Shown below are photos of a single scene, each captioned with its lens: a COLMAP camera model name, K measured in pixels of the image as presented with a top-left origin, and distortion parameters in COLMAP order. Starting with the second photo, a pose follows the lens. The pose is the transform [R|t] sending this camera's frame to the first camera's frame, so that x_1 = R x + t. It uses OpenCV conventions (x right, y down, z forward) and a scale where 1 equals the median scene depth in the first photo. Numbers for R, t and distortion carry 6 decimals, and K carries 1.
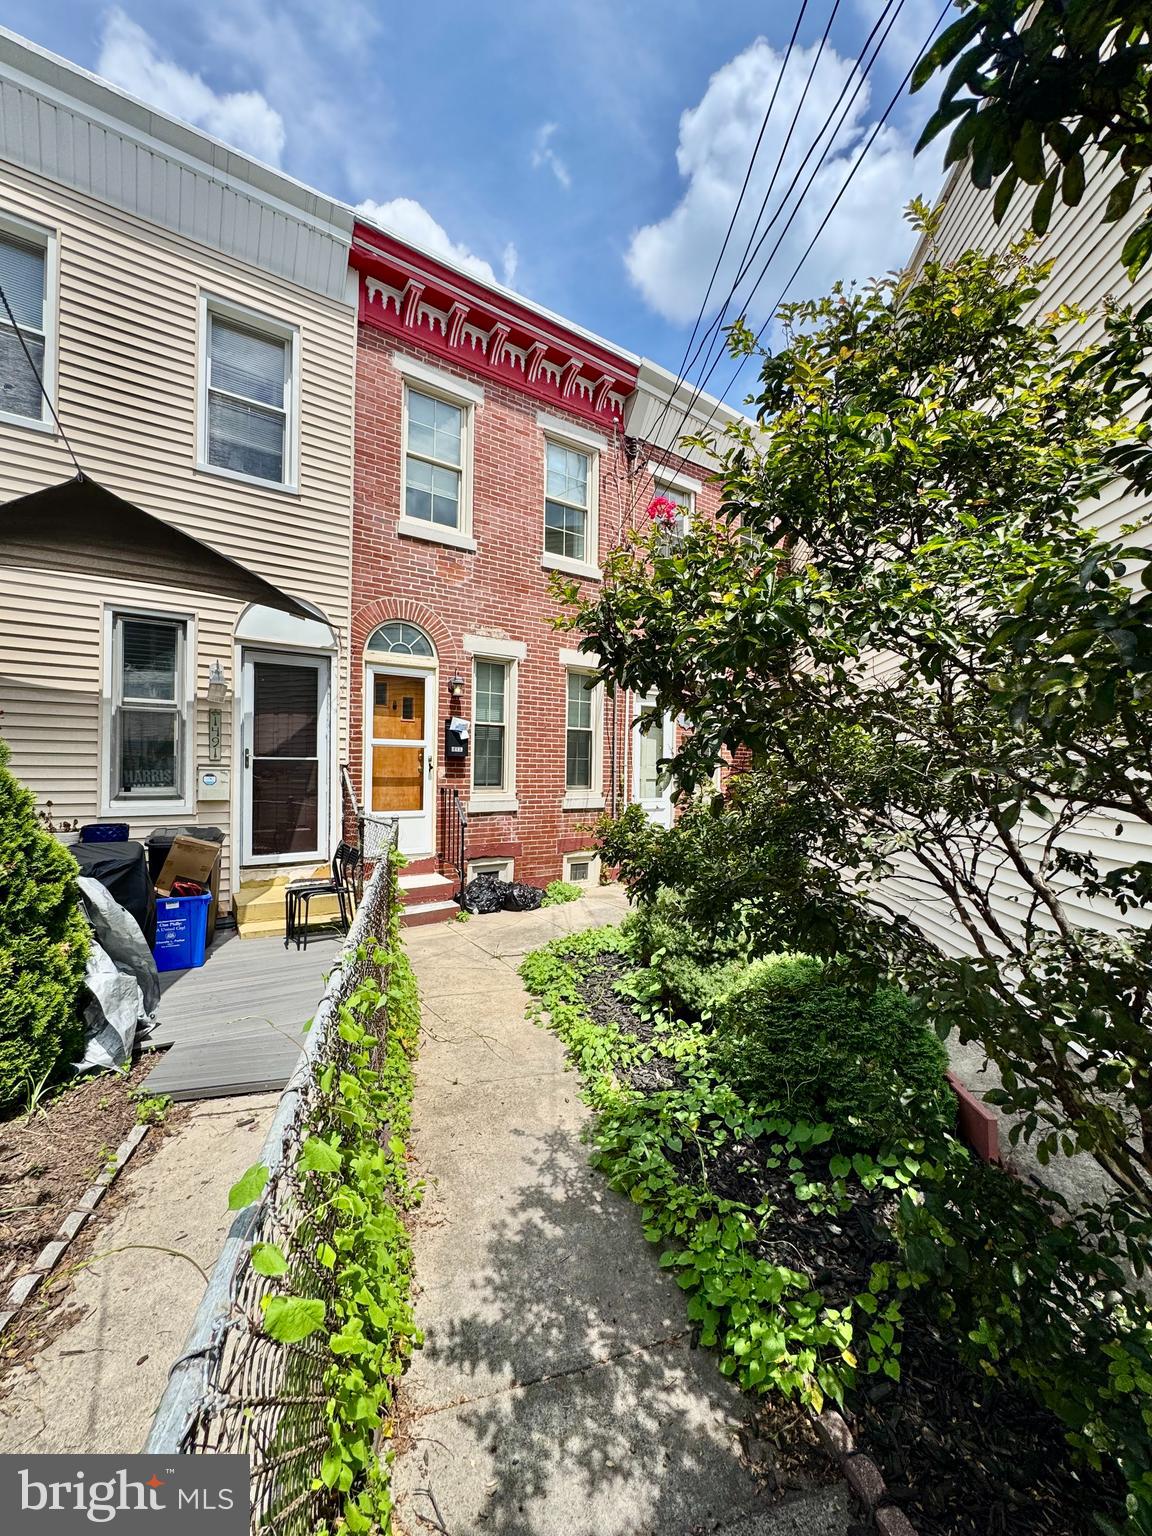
lens RADIAL K [[607.7, 0, 578.0], [0, 607.7, 763.9], [0, 0, 1]] dist [-0.004042, -0.000081]
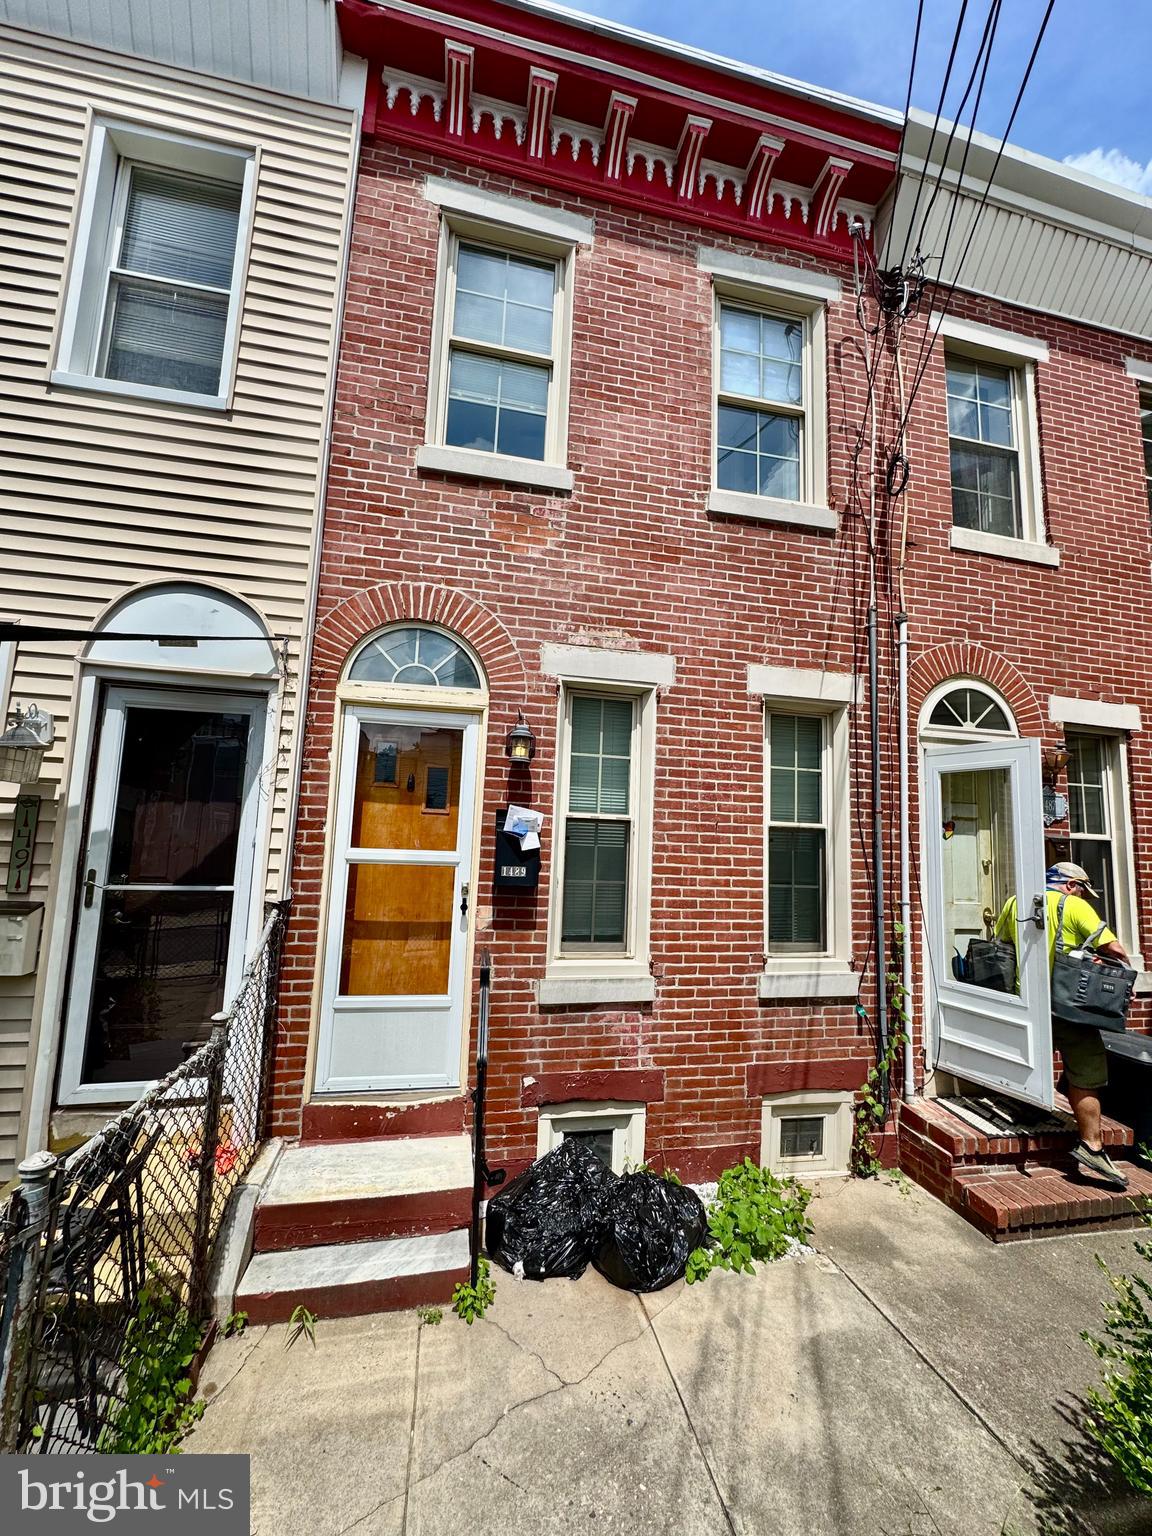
lens RADIAL K [[607.7, 0, 578.0], [0, 607.7, 763.9], [0, 0, 1]] dist [-0.004042, -0.000081]
pose [[0.918388, -0.026573, -0.394789, 0.040998], [-0.022403, 0.992650, -0.118930, -0.051942], [0.395047, 0.118069, 0.911042, 0.559360]]
